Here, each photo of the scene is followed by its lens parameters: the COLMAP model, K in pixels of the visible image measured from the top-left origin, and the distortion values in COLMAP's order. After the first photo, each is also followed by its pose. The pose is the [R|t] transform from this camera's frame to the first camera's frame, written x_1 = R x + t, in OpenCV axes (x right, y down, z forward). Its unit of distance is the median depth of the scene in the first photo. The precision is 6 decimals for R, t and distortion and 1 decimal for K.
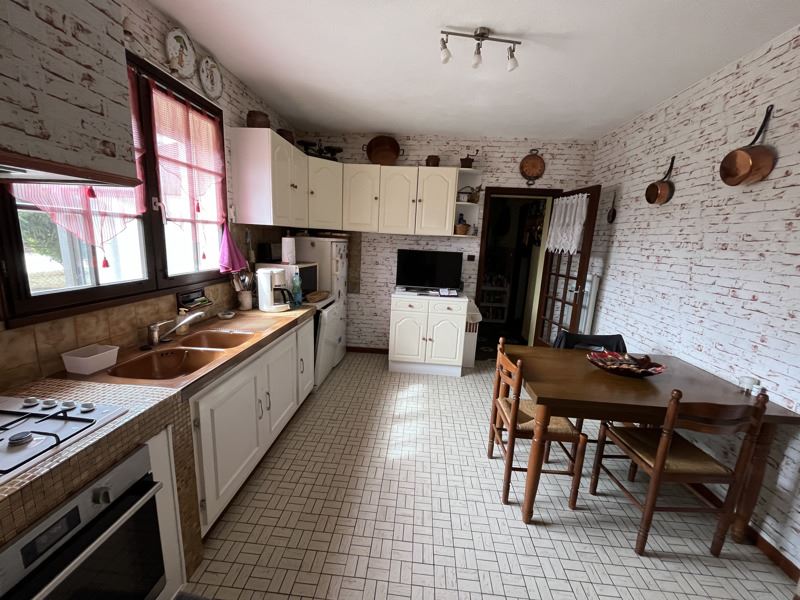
lens RADIAL K [[322.9, 0, 398.3], [0, 322.9, 301.6], [0, 0, 1]] dist [-0.001628, 0.000179]
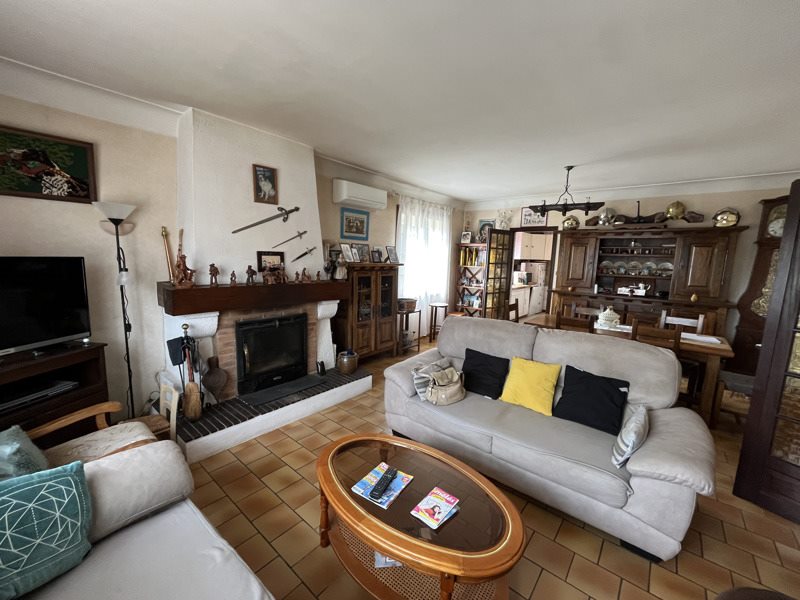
lens RADIAL K [[322.9, 0, 400.5], [0, 322.9, 299.3], [0, 0, 1]] dist [-0.001628, 0.000179]
pose [[0.813448, 0.056619, -0.578875, 0.410316], [-0.103651, 0.993431, -0.048487, 0.339730], [0.572328, 0.099443, 0.813973, -1.740707]]
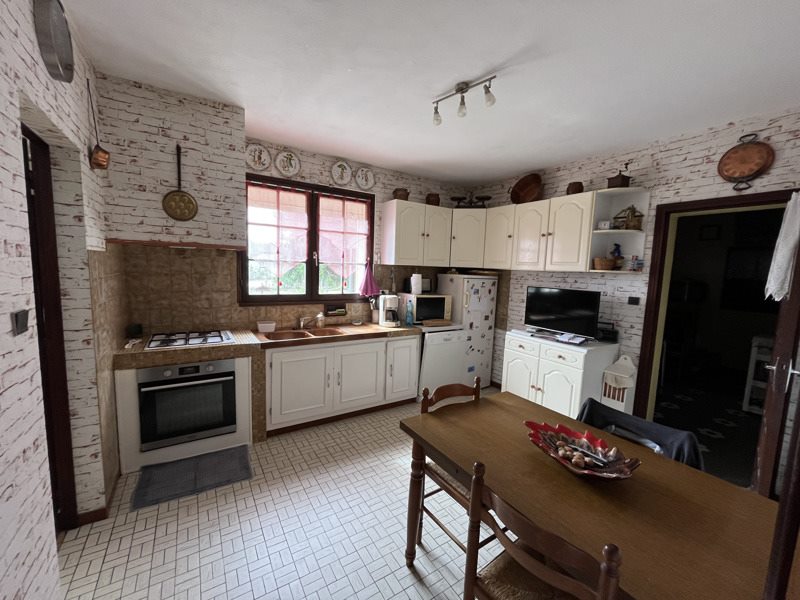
lens RADIAL K [[322.9, 0, 399.9], [0, 322.9, 302.5], [0, 0, 1]] dist [-0.001628, 0.000179]
pose [[0.605647, 0.059888, -0.793477, 0.542795], [-0.161223, 0.985718, -0.048662, -0.009518], [0.779230, 0.157399, 0.606652, 0.145260]]
